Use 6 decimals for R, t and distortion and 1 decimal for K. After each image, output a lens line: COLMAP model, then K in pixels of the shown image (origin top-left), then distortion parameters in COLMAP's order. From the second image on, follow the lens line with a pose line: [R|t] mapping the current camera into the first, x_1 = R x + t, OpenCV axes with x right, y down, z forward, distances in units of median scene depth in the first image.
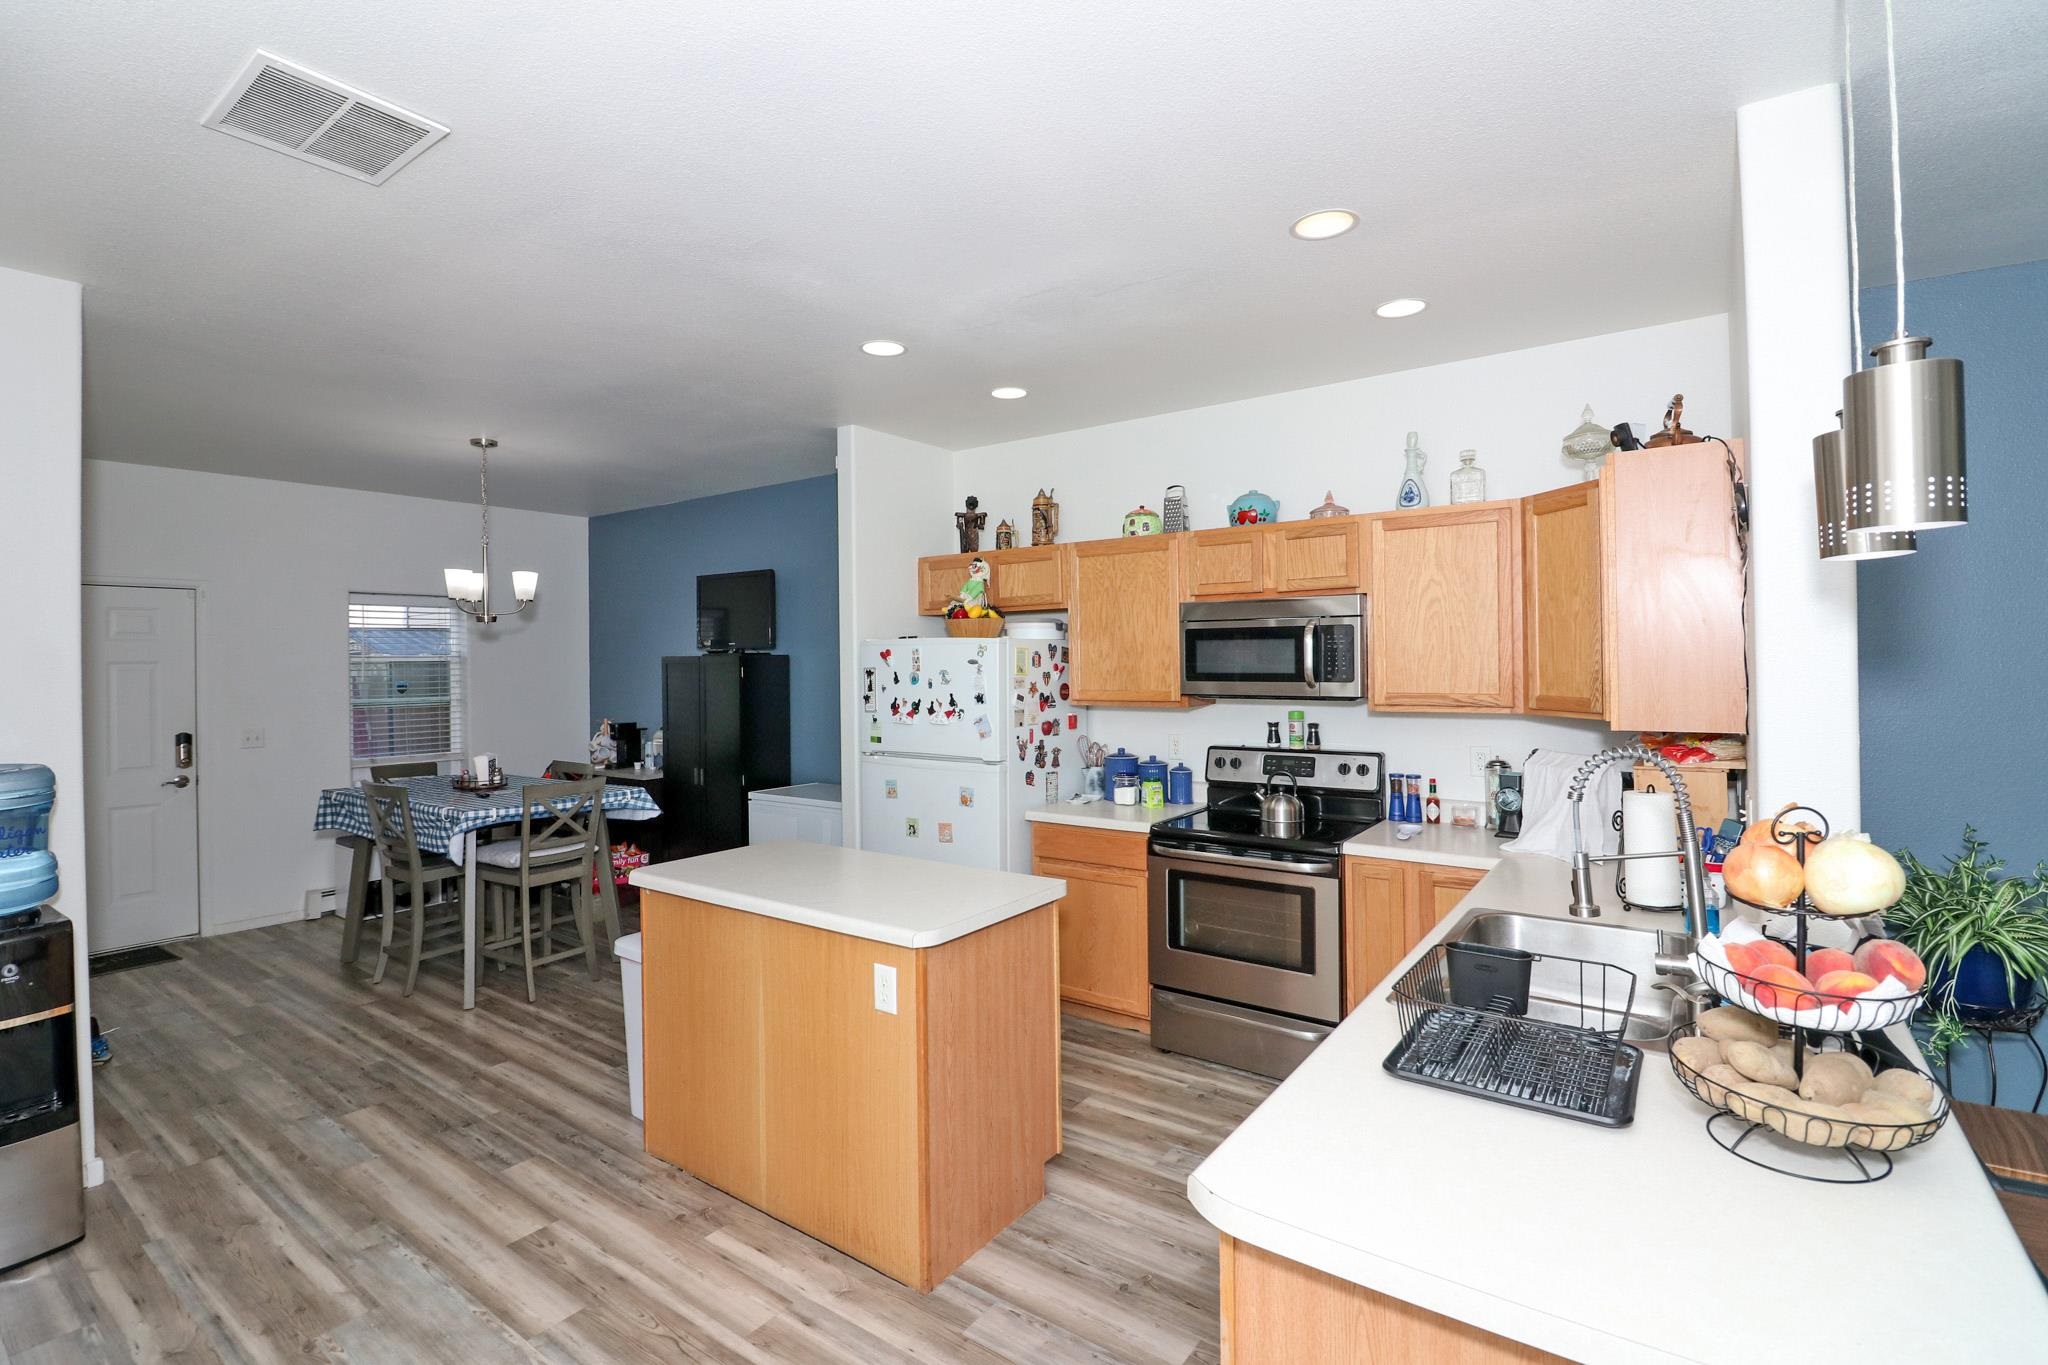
lens RADIAL K [[940.6, 0, 1014.6], [0, 940.6, 654.3], [0, 0, 1]] dist [-0.013884, -0.002945]
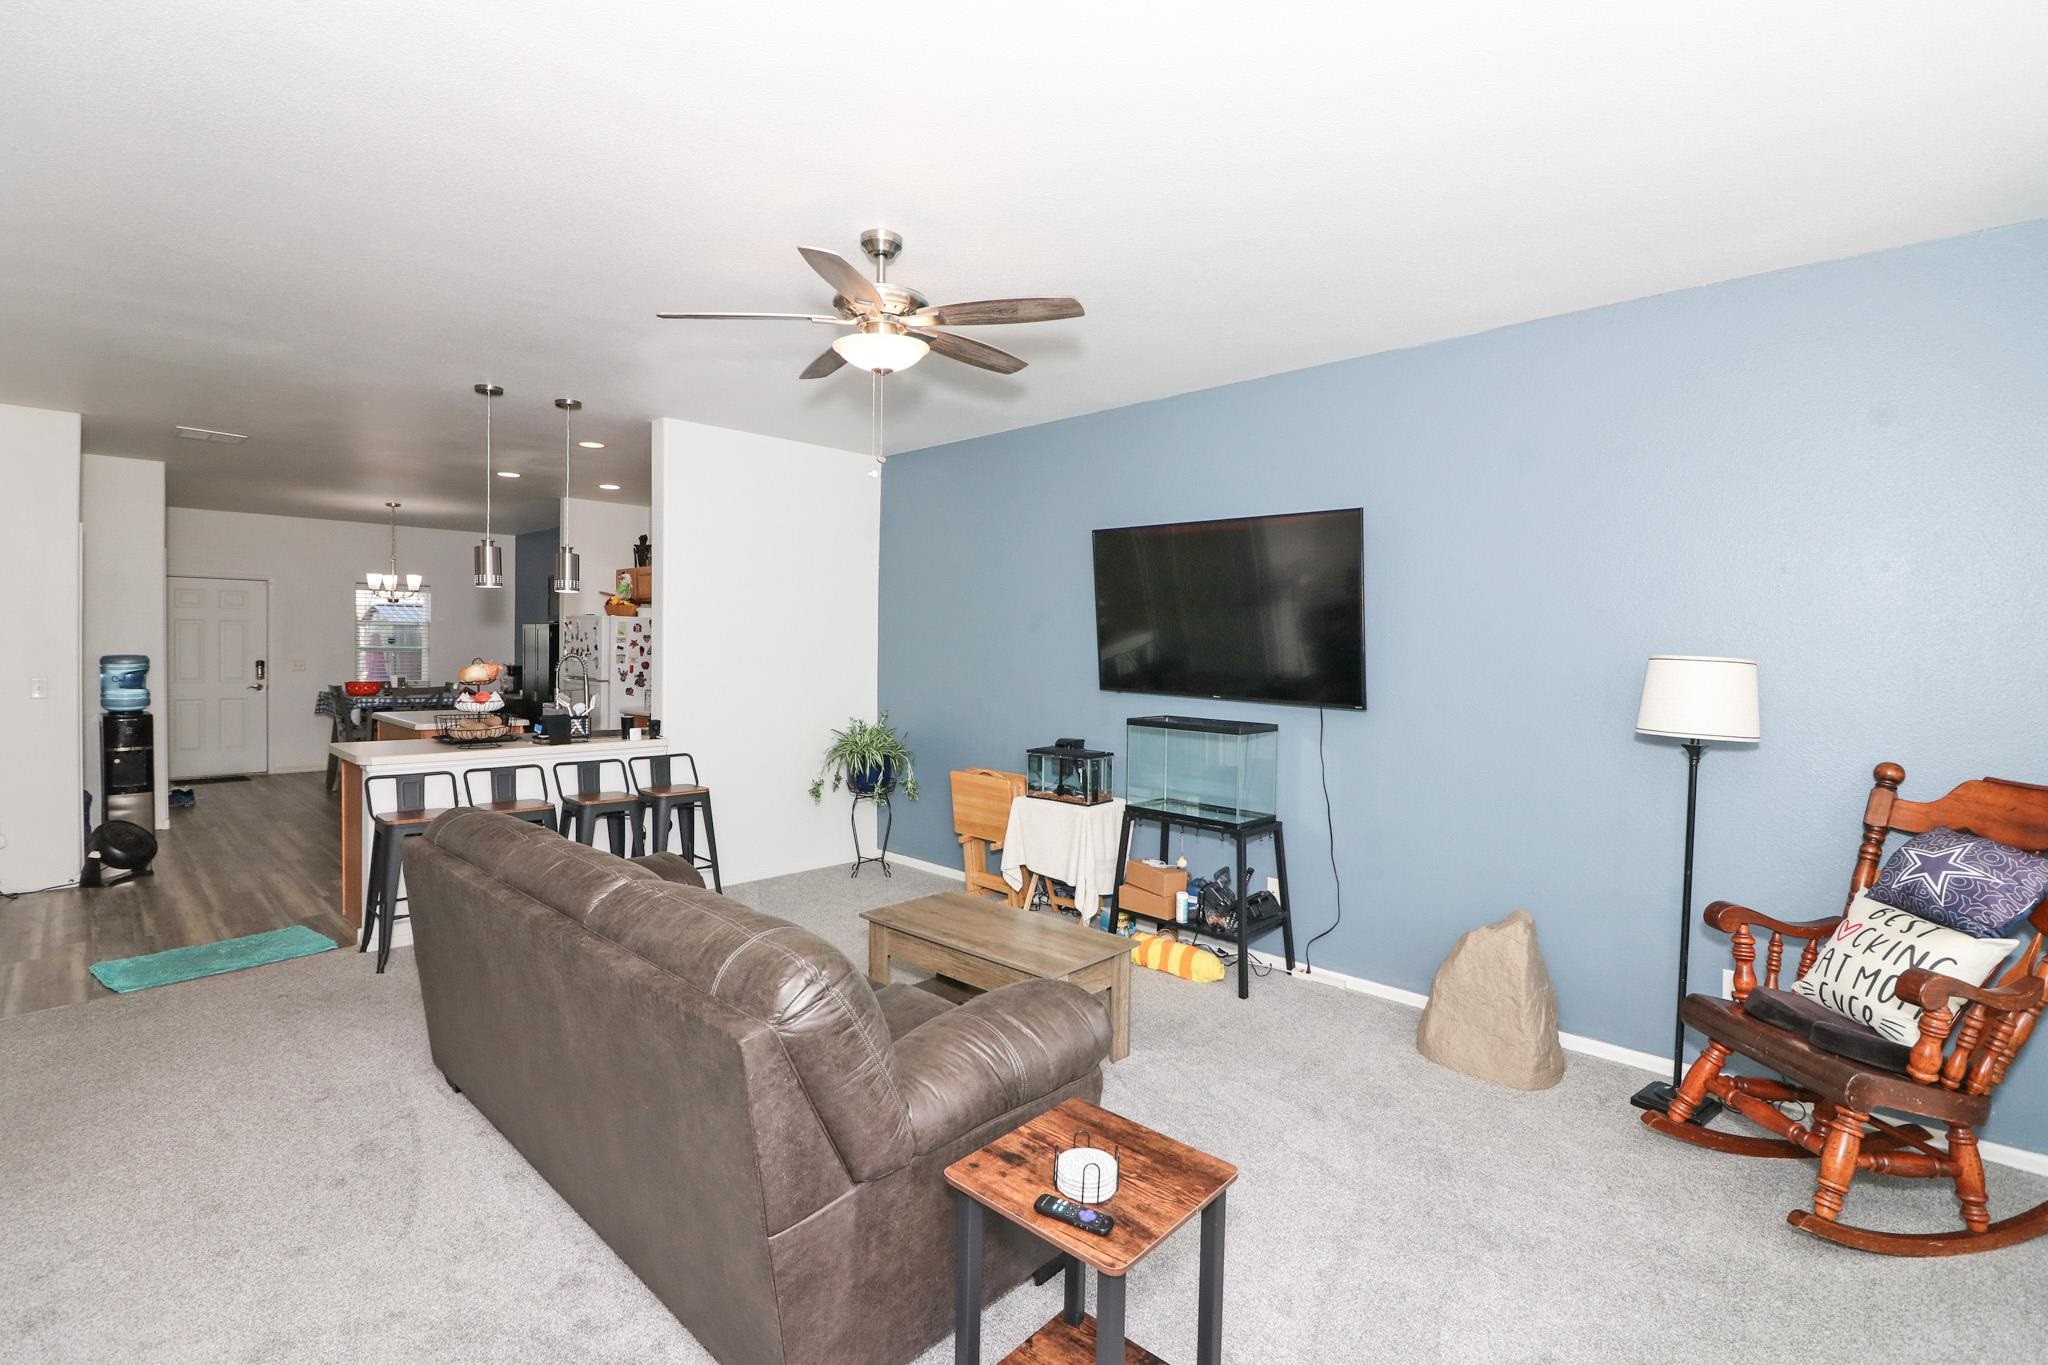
lens RADIAL K [[940.6, 0, 1022.0], [0, 940.6, 663.3], [0, 0, 1]] dist [-0.013884, -0.002945]
pose [[0.989364, 0.027665, -0.142806, 1.006052], [-0.023719, 0.999290, 0.029262, 0.002757], [0.143514, -0.025563, 0.989318, -0.701680]]
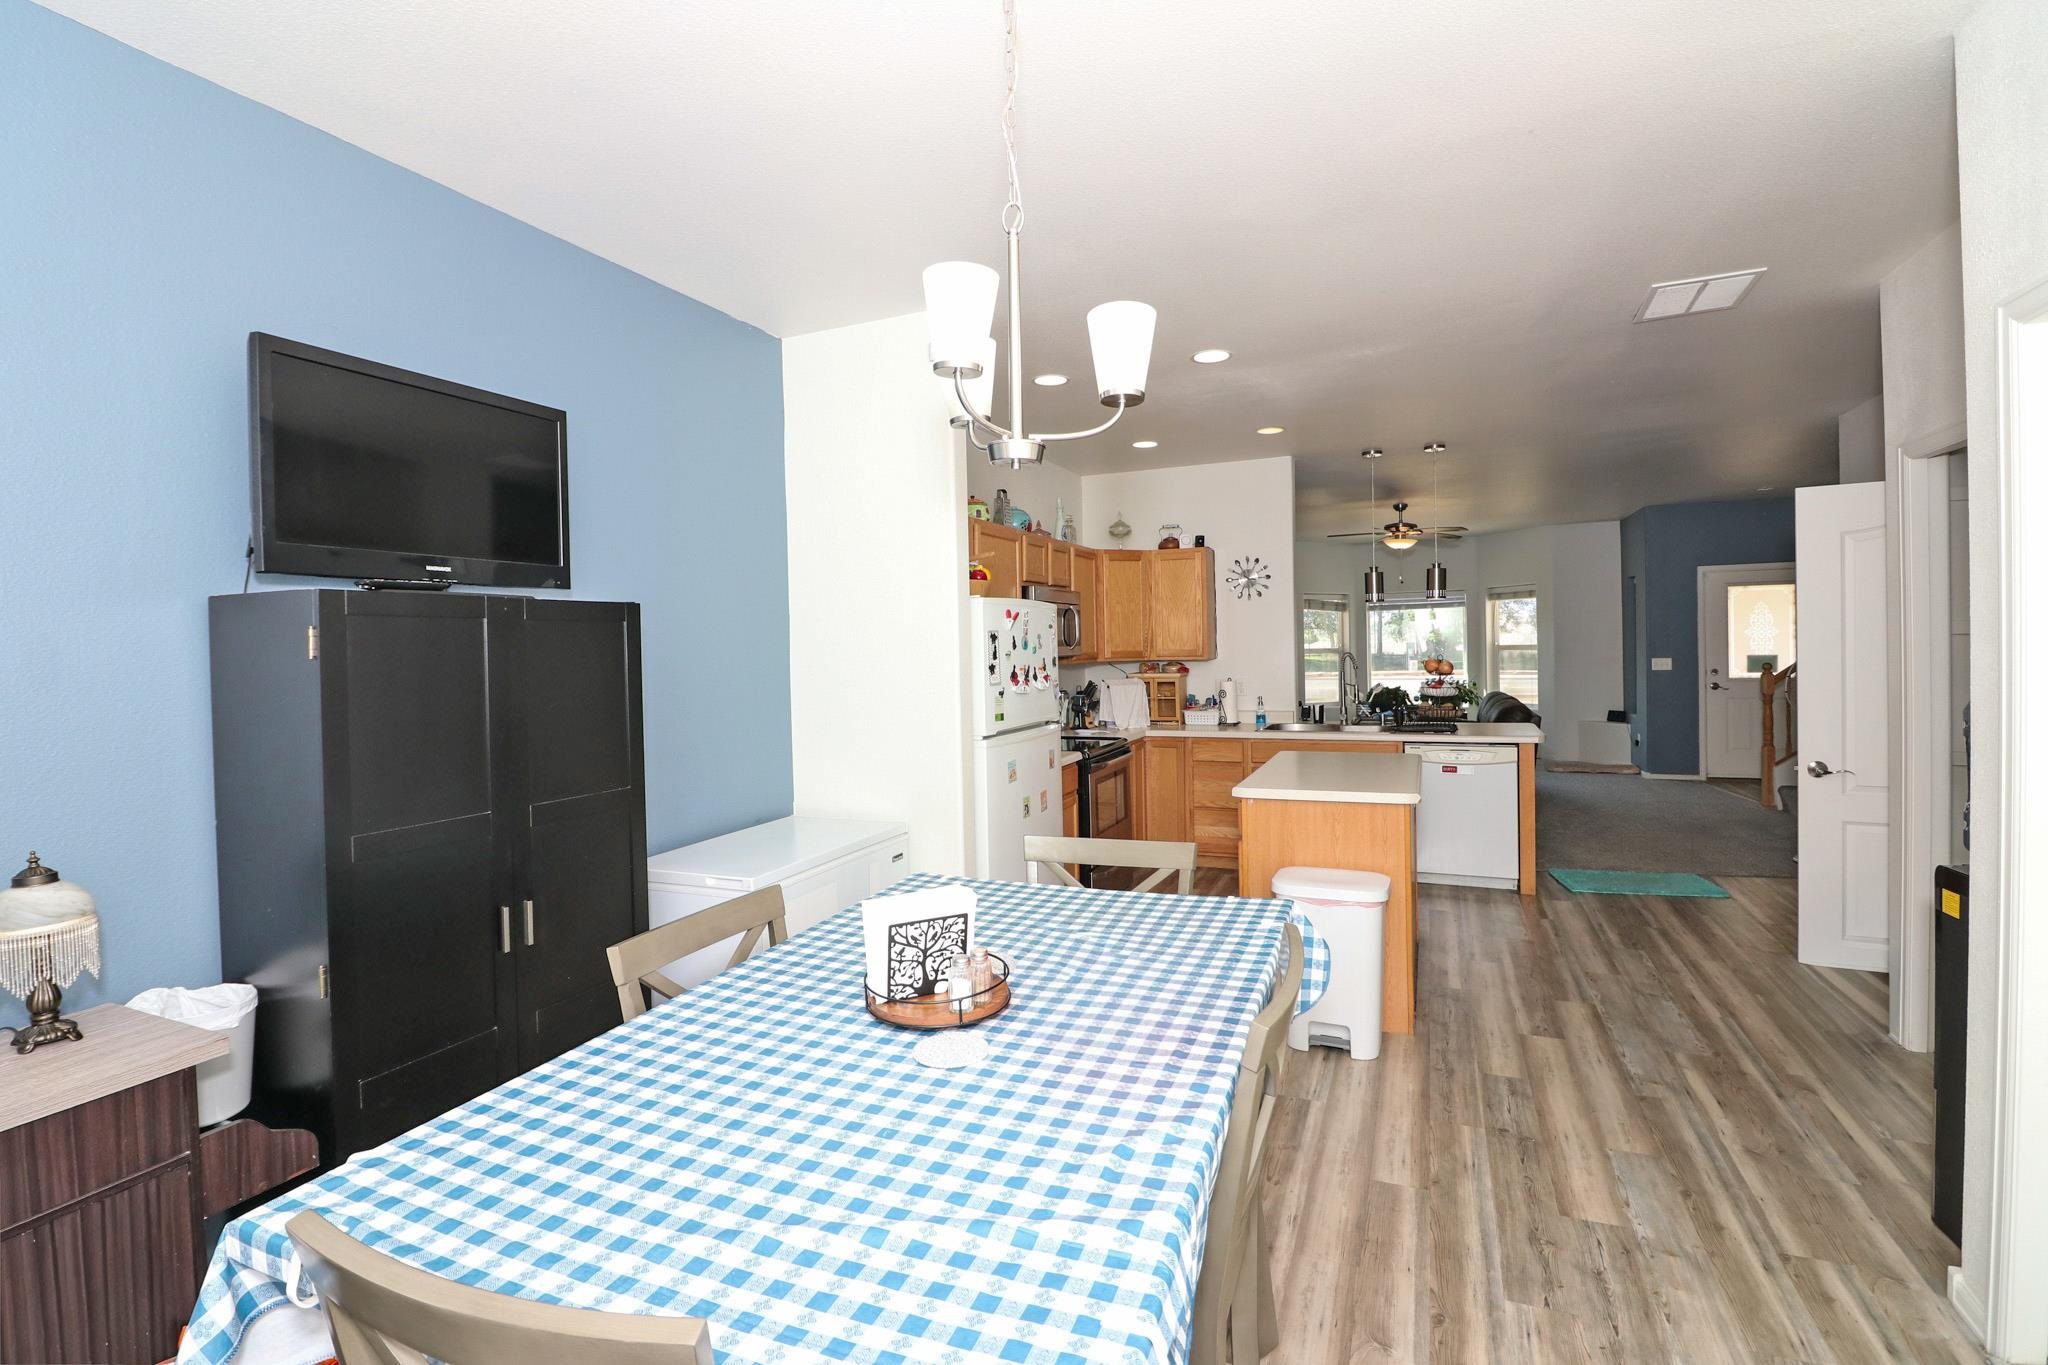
lens RADIAL K [[940.6, 0, 1017.4], [0, 940.6, 670.6], [0, 0, 1]] dist [-0.013884, -0.002945]
pose [[-0.207911, -0.009084, 0.978106, -0.956812], [0.020201, 0.999704, 0.013579, 0.038478], [-0.977939, 0.022582, -0.207666, 1.151902]]
